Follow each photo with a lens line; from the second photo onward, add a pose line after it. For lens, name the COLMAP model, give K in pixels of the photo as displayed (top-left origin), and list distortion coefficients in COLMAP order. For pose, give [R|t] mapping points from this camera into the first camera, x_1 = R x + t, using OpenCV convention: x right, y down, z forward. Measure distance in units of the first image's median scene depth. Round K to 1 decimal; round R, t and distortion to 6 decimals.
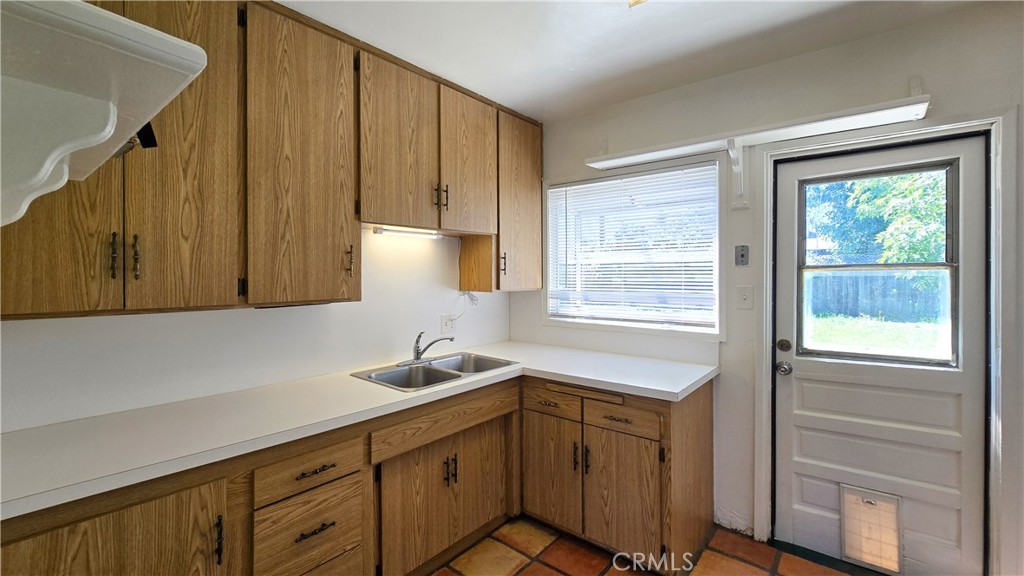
lens RADIAL K [[430.7, 0, 508.1], [0, 430.7, 271.1], [0, 0, 1]] dist [-0.001342, -0.000192]
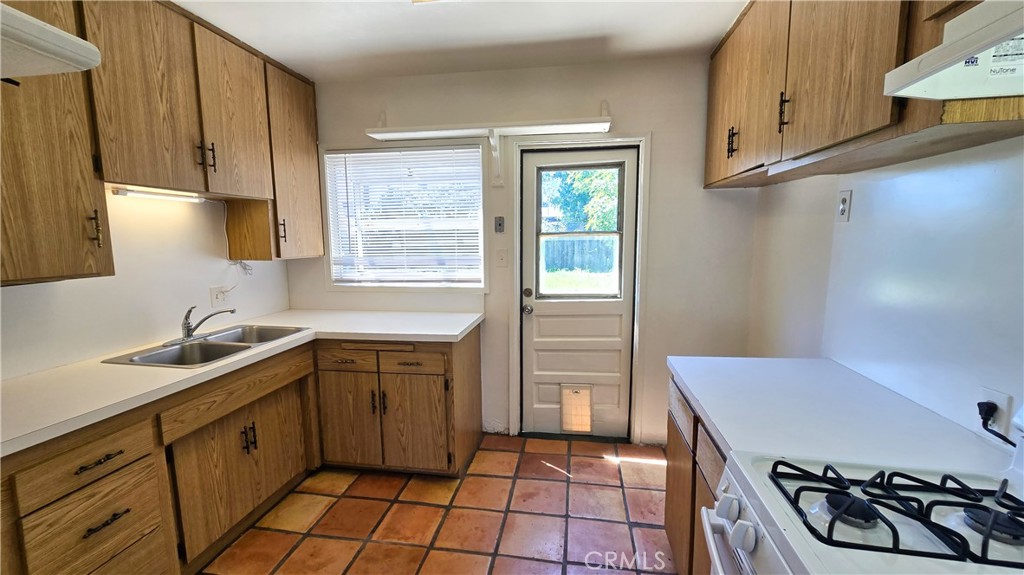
lens RADIAL K [[430.7, 0, 508.1], [0, 430.7, 270.6], [0, 0, 1]] dist [-0.001342, -0.000192]
pose [[0.863108, -0.045369, 0.502977, -0.086721], [0.004295, 0.996580, 0.082523, -0.006915], [-0.505001, -0.069066, 0.860351, -0.123223]]
